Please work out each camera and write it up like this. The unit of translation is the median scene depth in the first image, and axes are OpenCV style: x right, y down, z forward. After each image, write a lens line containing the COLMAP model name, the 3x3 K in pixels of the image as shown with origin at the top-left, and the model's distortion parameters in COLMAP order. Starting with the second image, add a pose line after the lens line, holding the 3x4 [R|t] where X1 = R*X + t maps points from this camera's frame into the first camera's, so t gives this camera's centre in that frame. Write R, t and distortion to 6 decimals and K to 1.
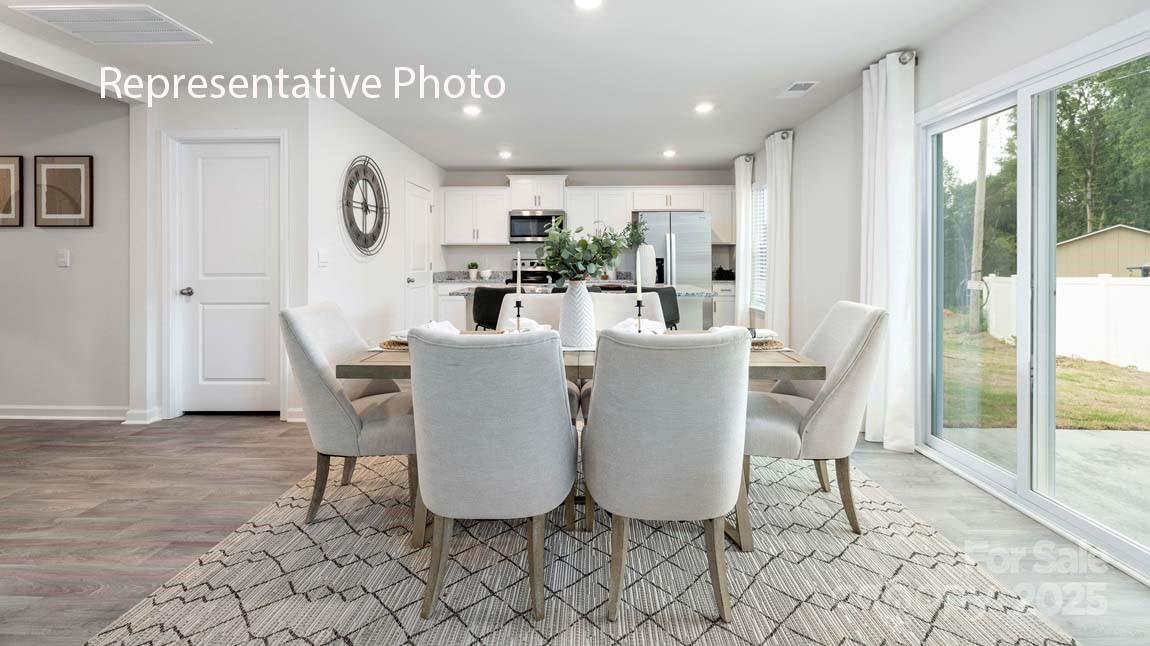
lens RADIAL K [[483.1, 0, 575.3], [0, 483.1, 258.1], [0, 0, 1]] dist [0.002724, 0.001091]
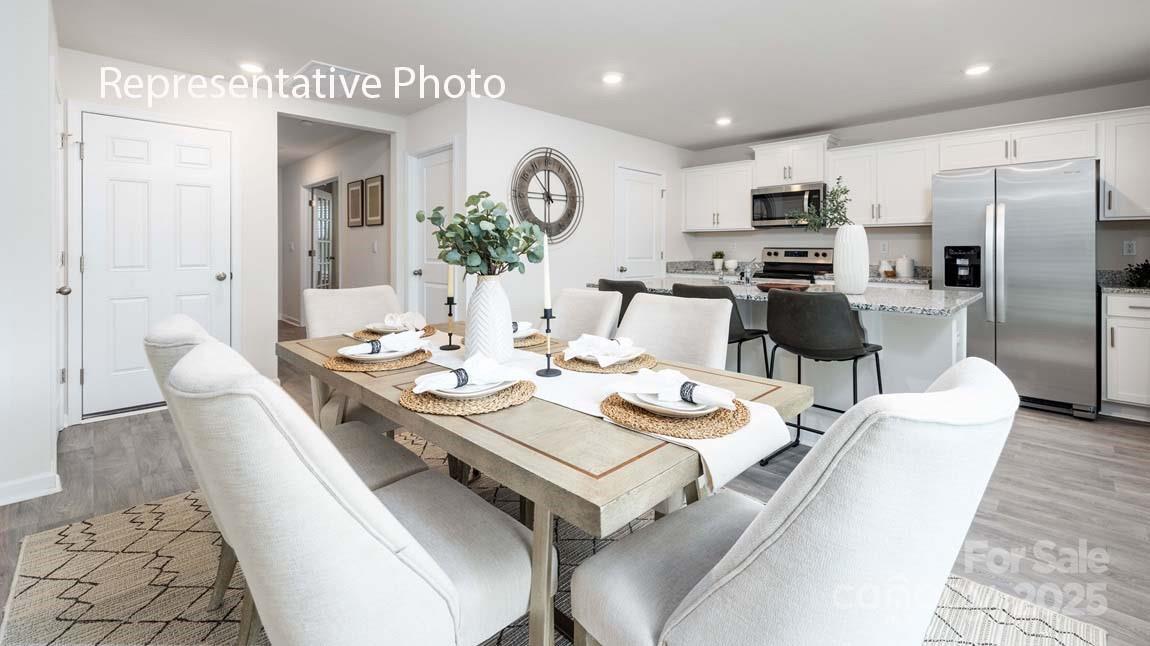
lens RADIAL K [[483.1, 0, 579.8], [0, 483.1, 252.2], [0, 0, 1]] dist [0.002724, 0.001091]
pose [[0.723826, 0.007031, -0.689946, 0.327202], [0.000916, 0.999937, 0.011151, 0.000974], [0.689982, -0.008704, 0.723775, 0.295610]]
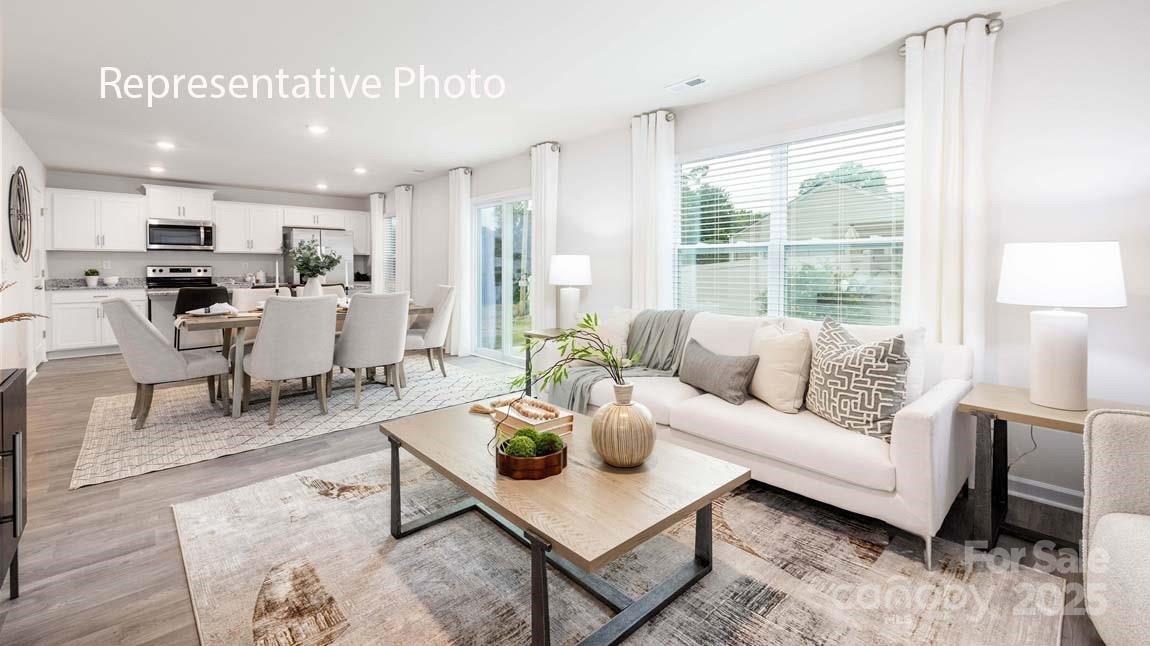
lens RADIAL K [[483.1, 0, 574.6], [0, 483.1, 270.8], [0, 0, 1]] dist [0.002724, 0.001091]
pose [[0.715058, -0.007805, 0.699021, -0.308516], [-0.002056, 0.999910, 0.013269, -0.003952], [-0.699062, -0.010925, 0.714978, -0.565212]]
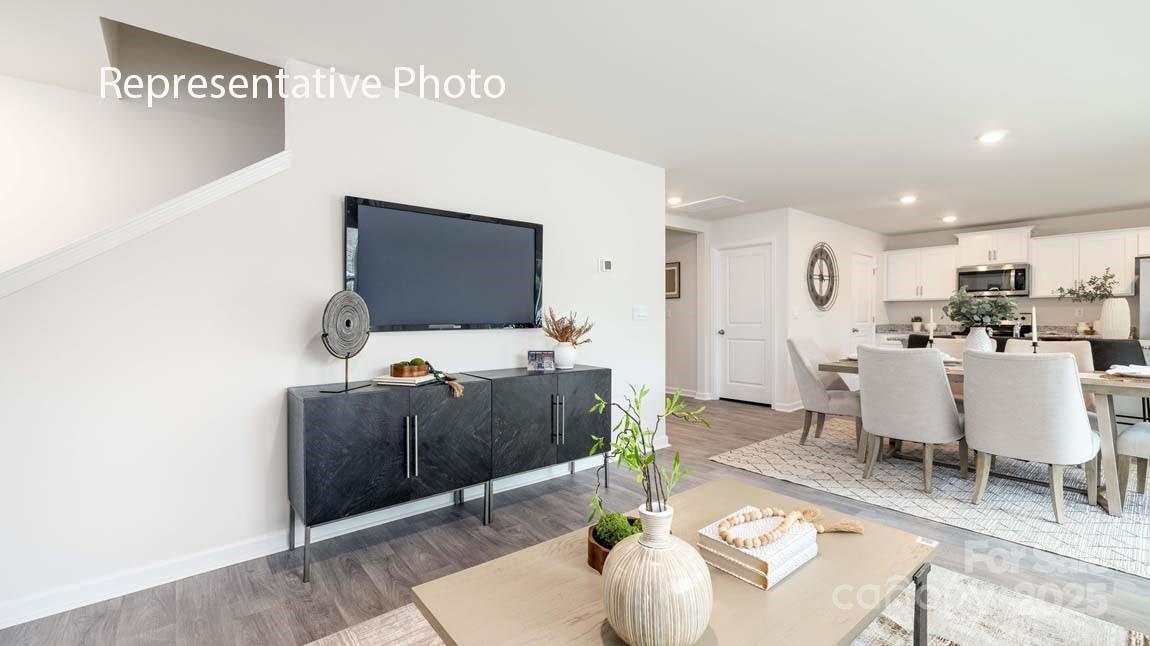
lens RADIAL K [[483.1, 0, 576.7], [0, 483.1, 324.2], [0, 0, 1]] dist [0.002724, 0.001091]
pose [[0.661794, 0.011272, -0.749601, 0.161359], [0.006623, 0.999760, 0.020881, -0.001710], [0.749656, -0.018783, 0.661561, -0.495018]]
